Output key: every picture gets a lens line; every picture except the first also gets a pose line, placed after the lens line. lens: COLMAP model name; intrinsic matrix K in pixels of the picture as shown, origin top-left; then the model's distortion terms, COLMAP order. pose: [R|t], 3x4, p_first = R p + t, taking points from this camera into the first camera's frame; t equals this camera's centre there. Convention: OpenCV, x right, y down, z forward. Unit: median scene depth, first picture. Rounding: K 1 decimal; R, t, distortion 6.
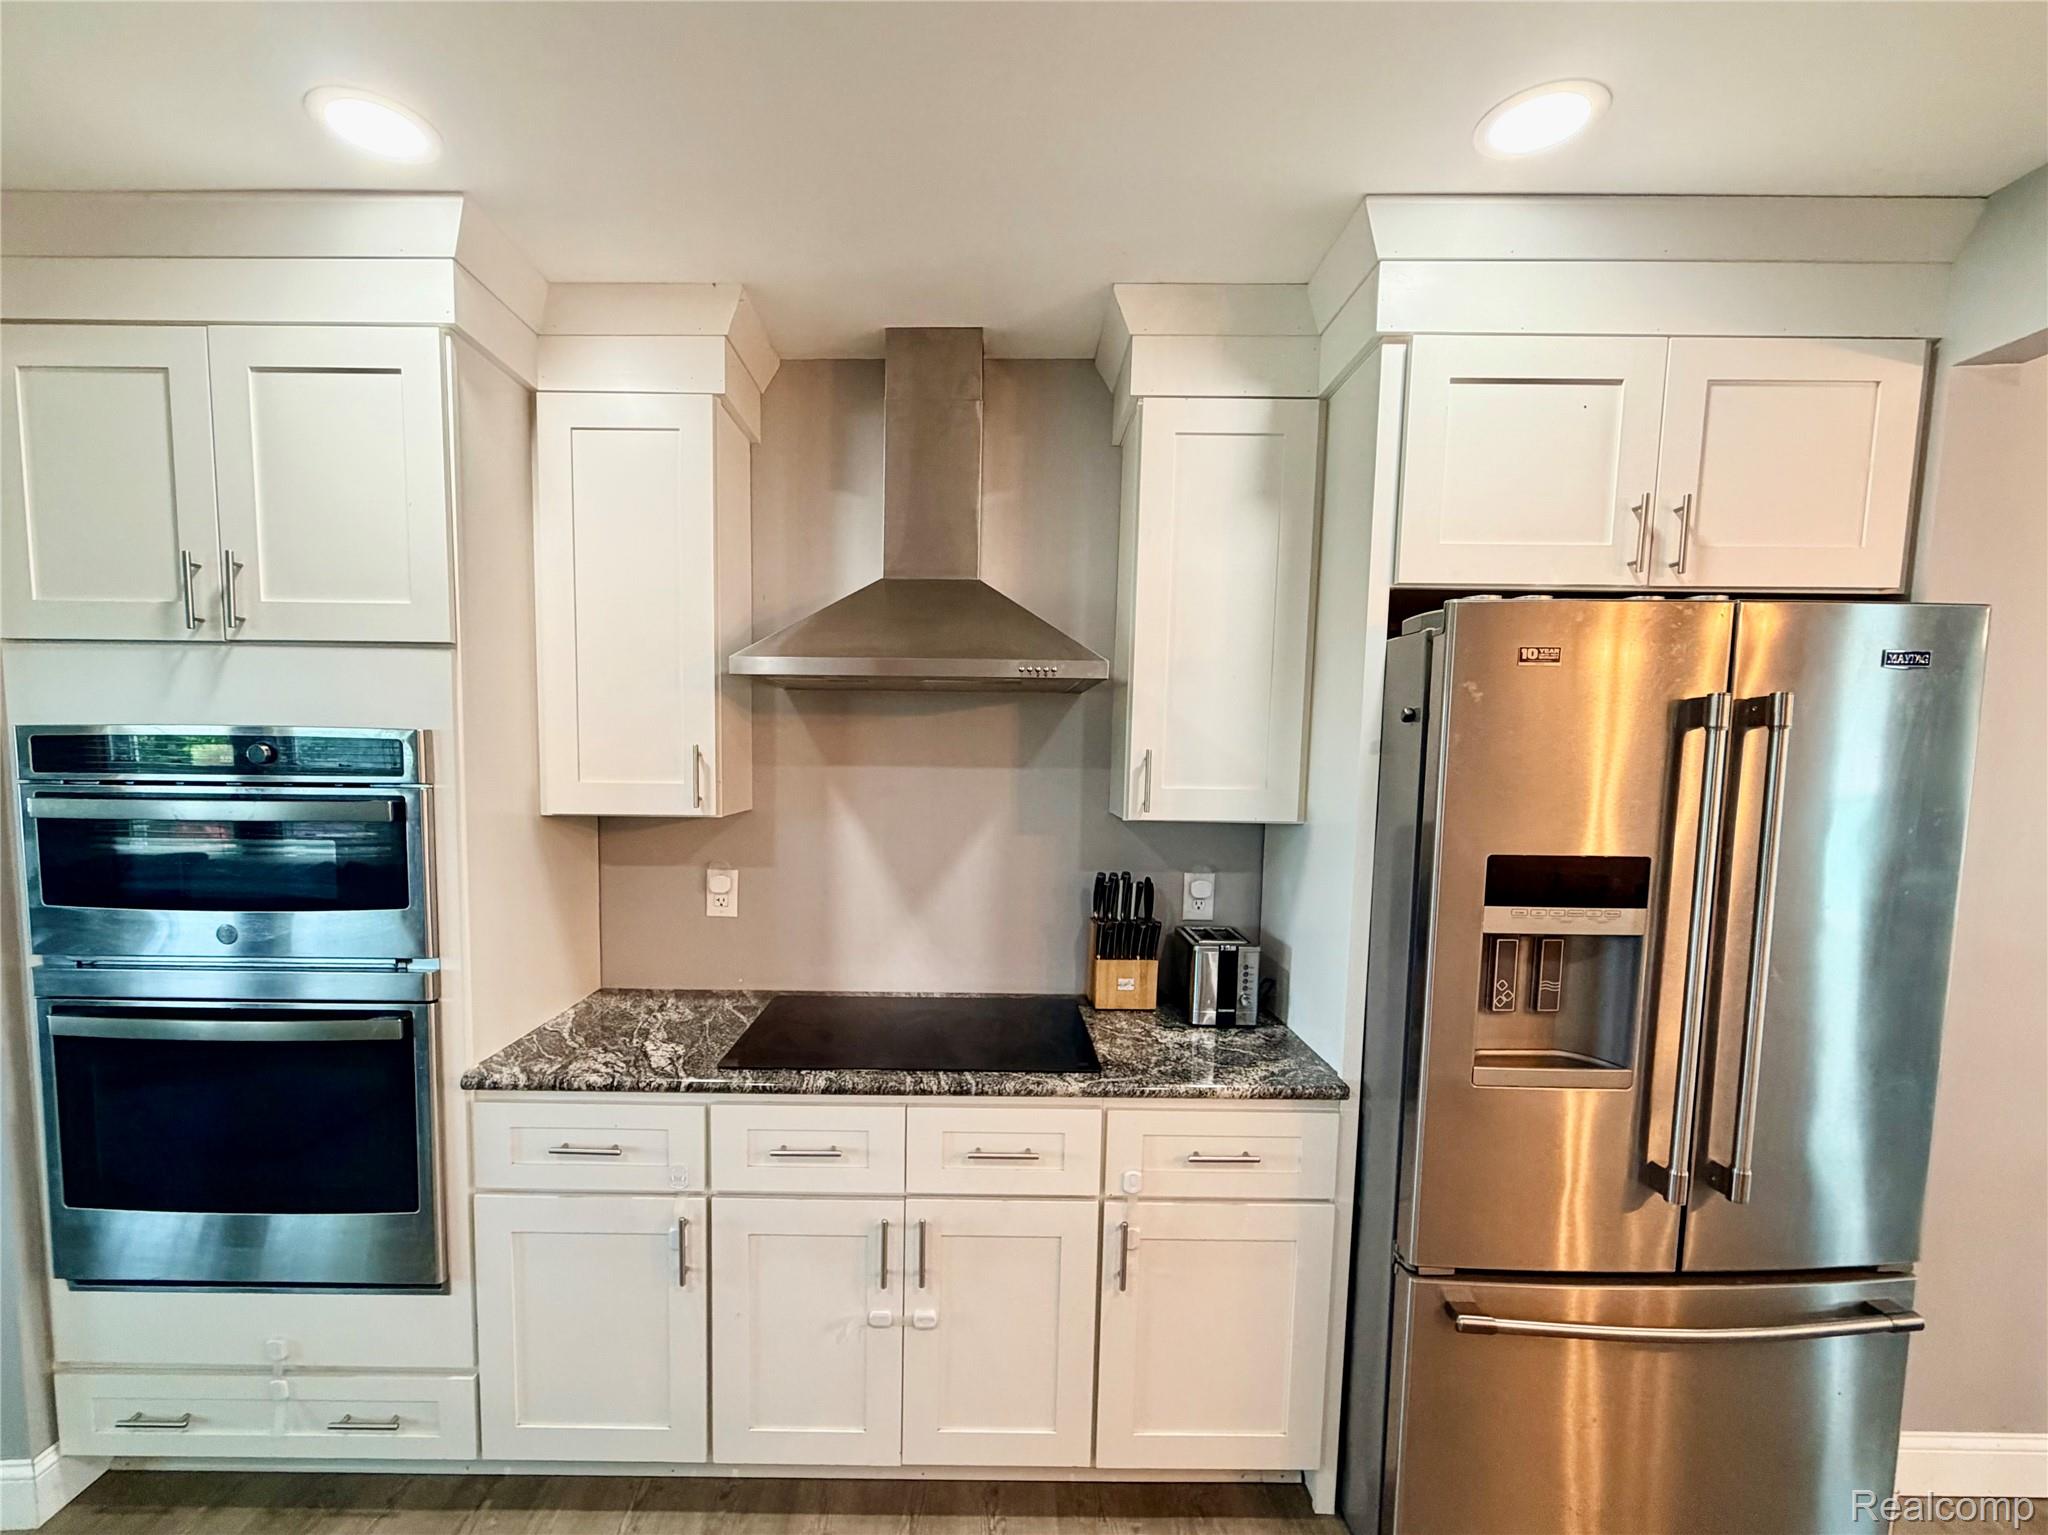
lens RADIAL K [[942.0, 0, 979.2], [0, 942.0, 843.0], [0, 0, 1]] dist [0.001662, 0.000238]
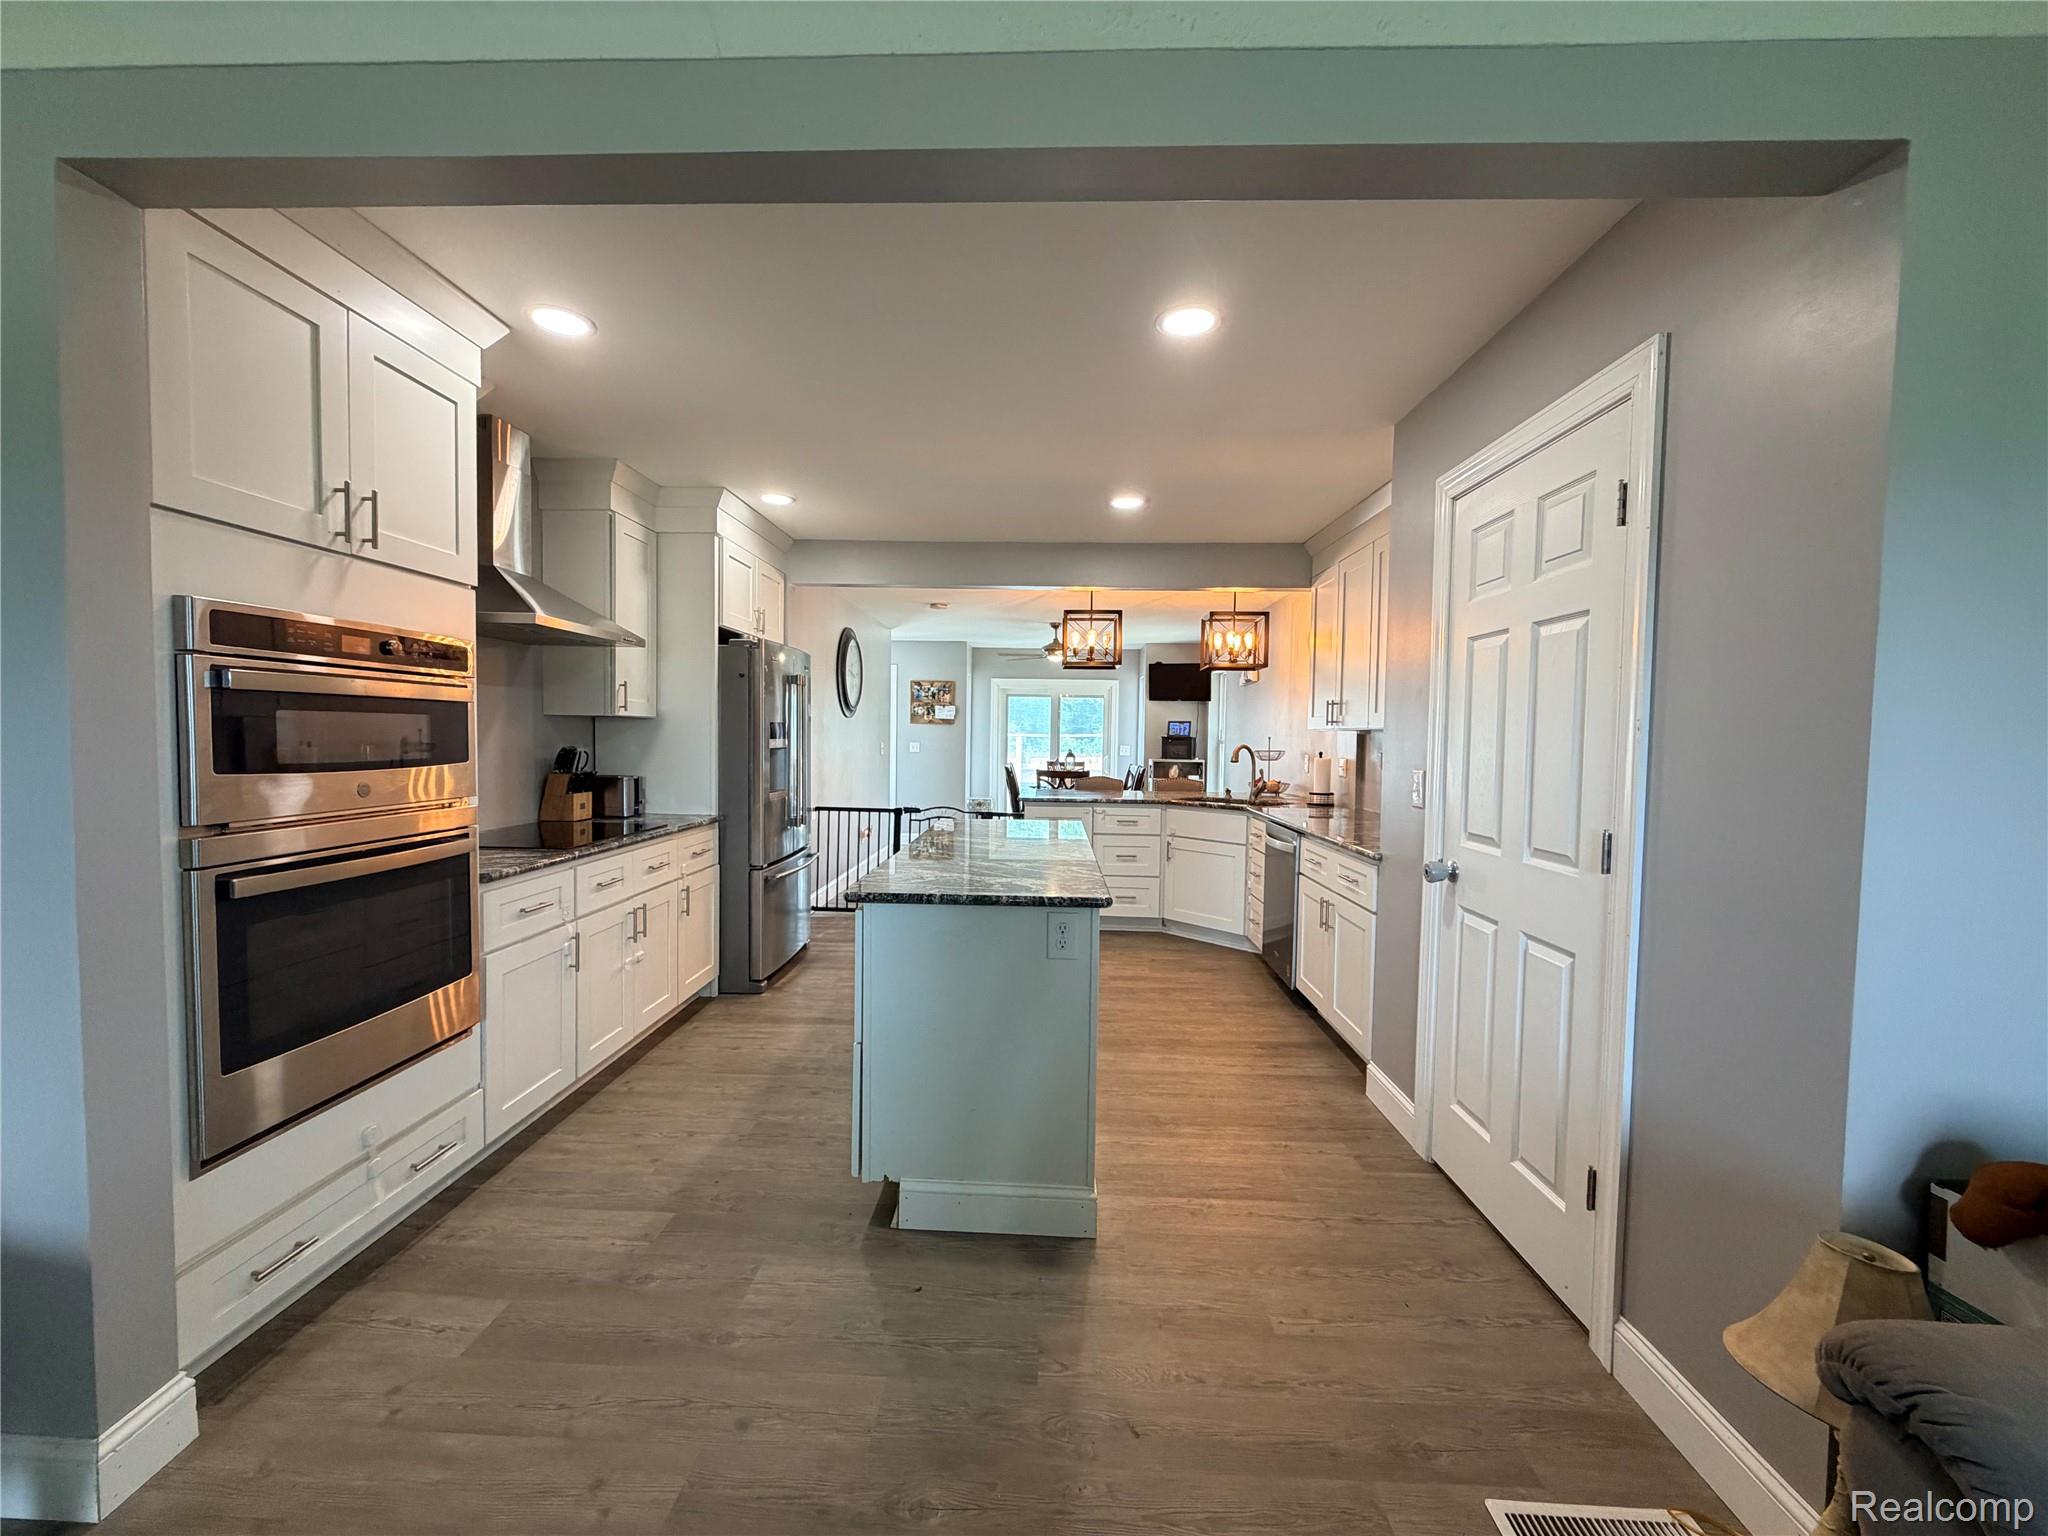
lens RADIAL K [[816.0, 0, 1018.6], [0, 816.0, 768.8], [0, 0, 1]] dist [0.001395, -0.000548]
pose [[0.028686, -0.052239, 0.998222, -1.793548], [0.076330, 0.995832, 0.049921, 0.078325], [-0.996670, 0.074763, 0.032554, 0.100730]]
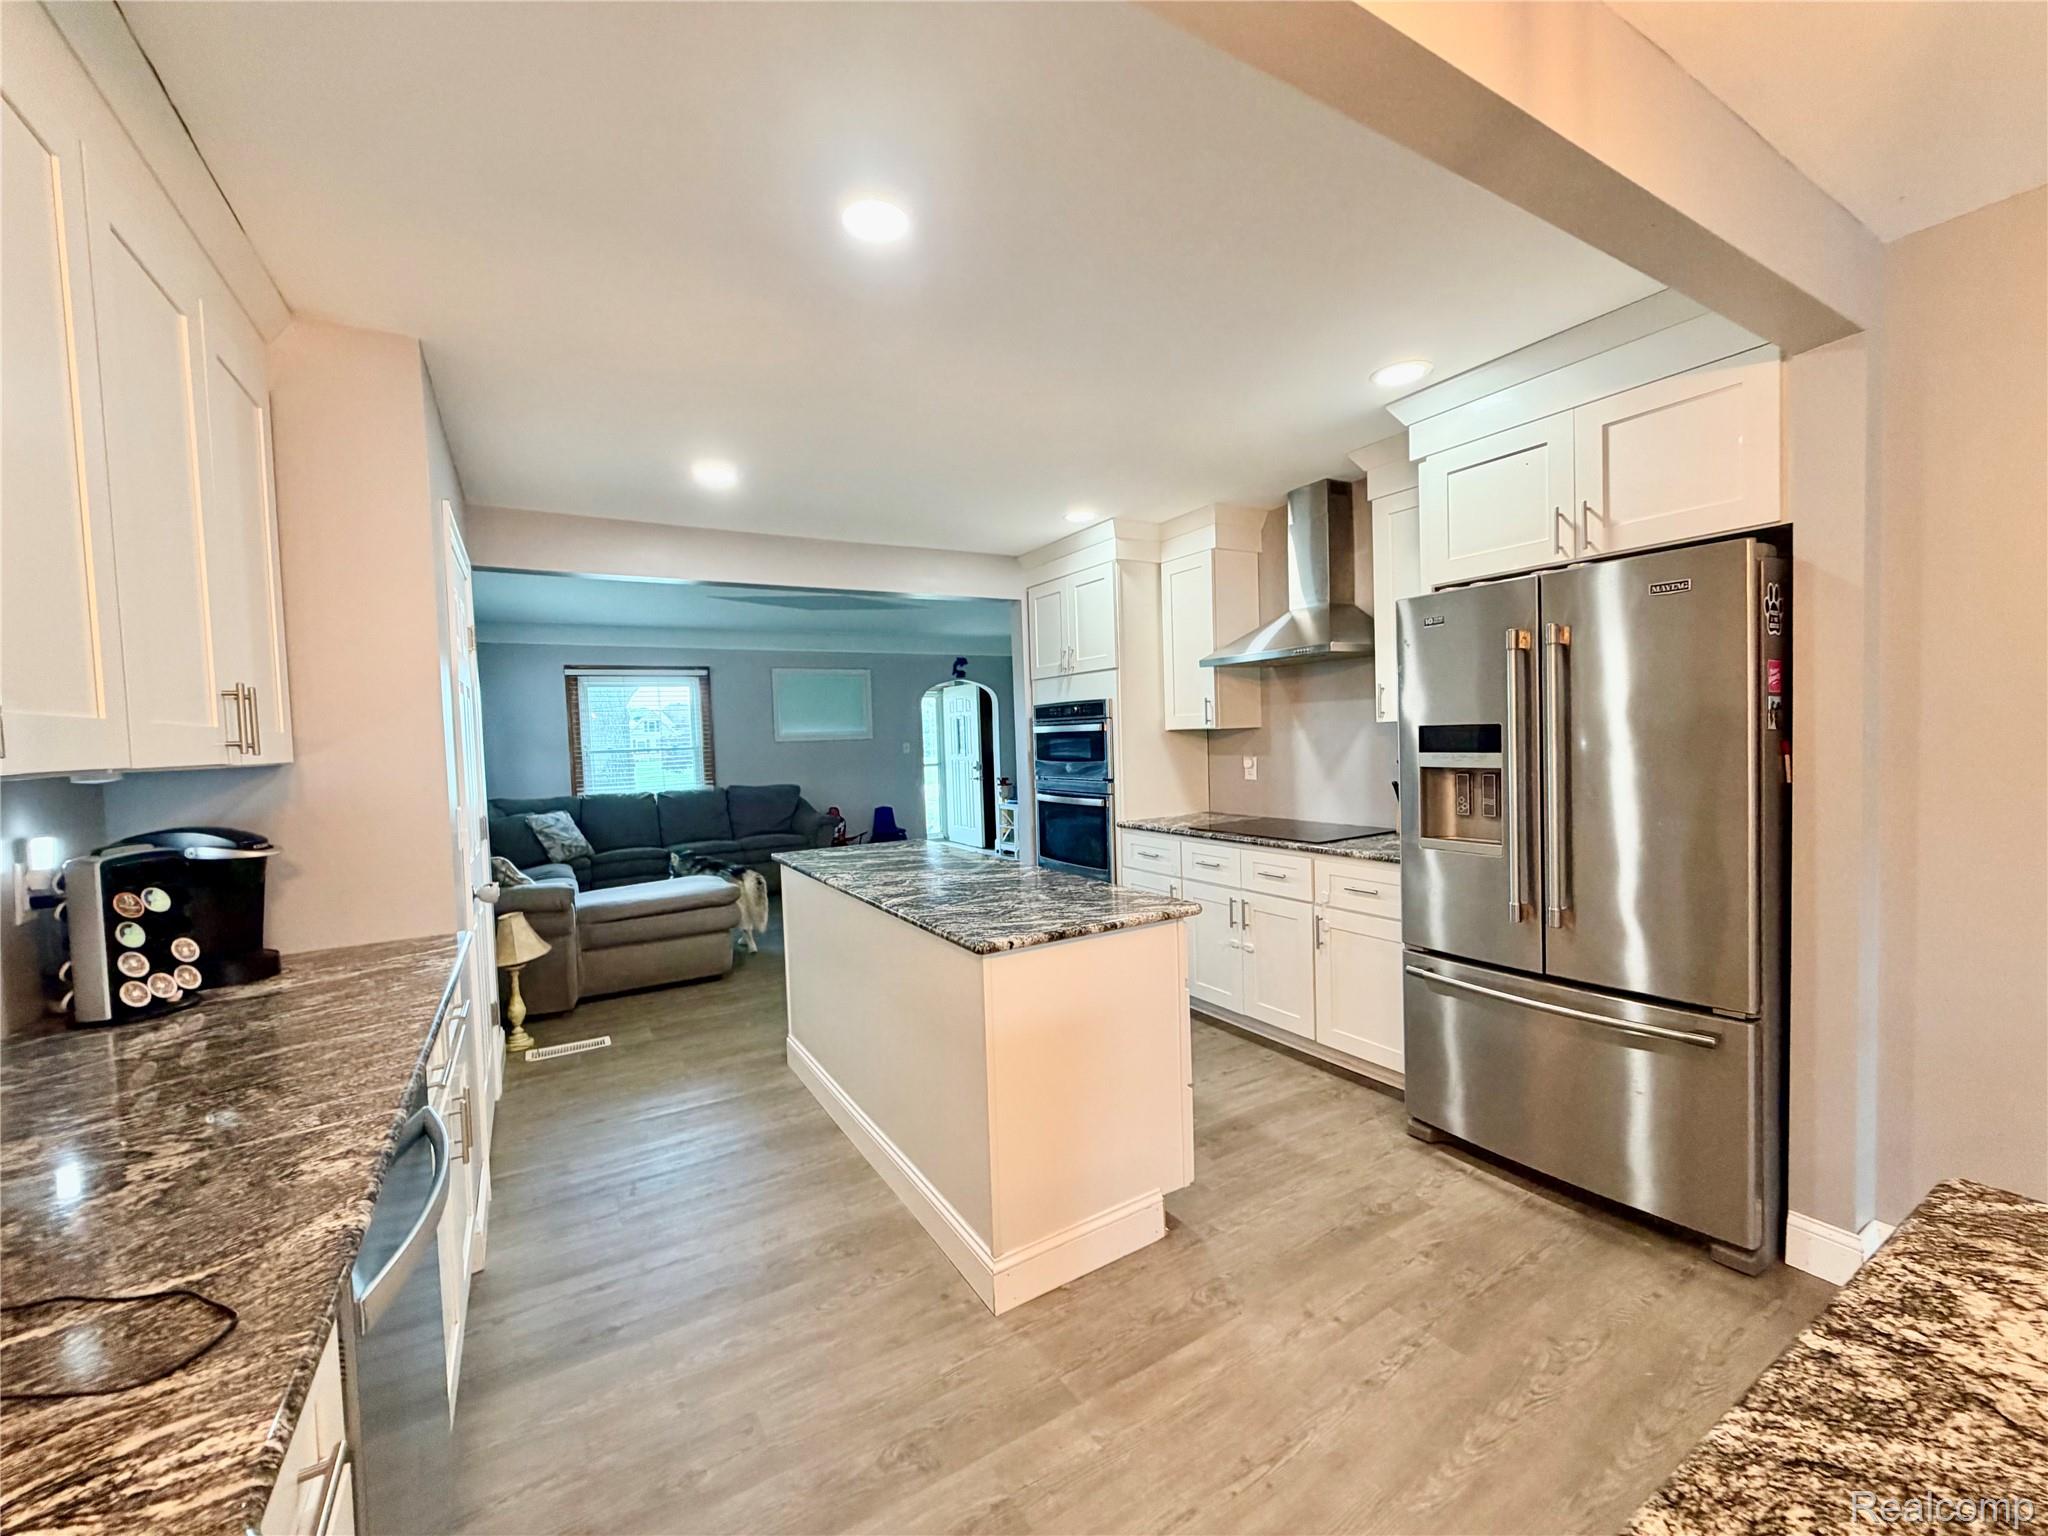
lens RADIAL K [[816.0, 0, 1018.6], [0, 816.0, 768.8], [0, 0, 1]] dist [0.001395, -0.000548]
pose [[0.517724, 0.006071, -0.855526, 1.331604], [-0.035955, 0.999246, -0.014668, 0.132564], [0.854792, 0.038354, 0.517552, -0.489952]]
